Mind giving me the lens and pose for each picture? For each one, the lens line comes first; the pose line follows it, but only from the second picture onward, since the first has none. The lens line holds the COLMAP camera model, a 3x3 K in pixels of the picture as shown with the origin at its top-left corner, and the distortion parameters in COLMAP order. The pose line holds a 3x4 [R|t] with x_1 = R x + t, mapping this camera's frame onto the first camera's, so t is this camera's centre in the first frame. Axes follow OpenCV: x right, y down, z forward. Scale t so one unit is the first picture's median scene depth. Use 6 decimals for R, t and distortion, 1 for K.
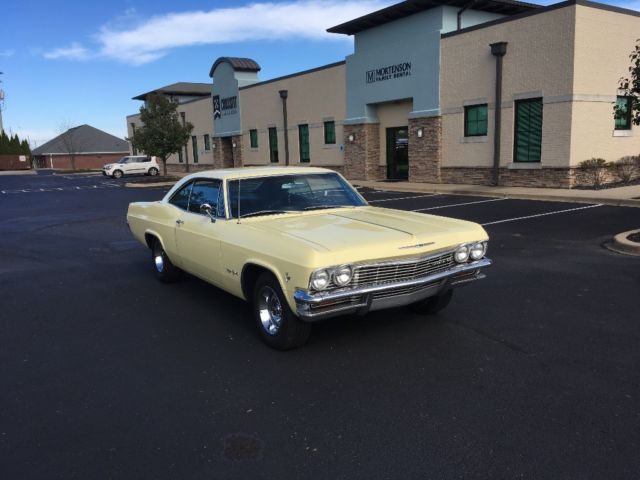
lens RADIAL K [[535.8, 0, 338.5], [0, 535.8, 250.1], [0, 0, 1]] dist [0.053012, -0.102708]
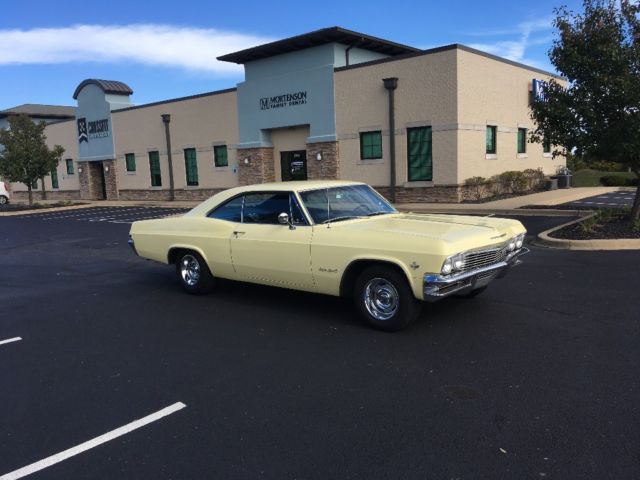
lens RADIAL K [[542.2, 0, 311.5], [0, 542.2, 240.3], [0, 0, 1]] dist [0.048549, -0.106597]
pose [[0.959201, -0.041954, 0.279593, -0.174302], [0.060614, 0.996450, -0.058426, 0.013380], [-0.276149, 0.072990, 0.958339, -0.029481]]
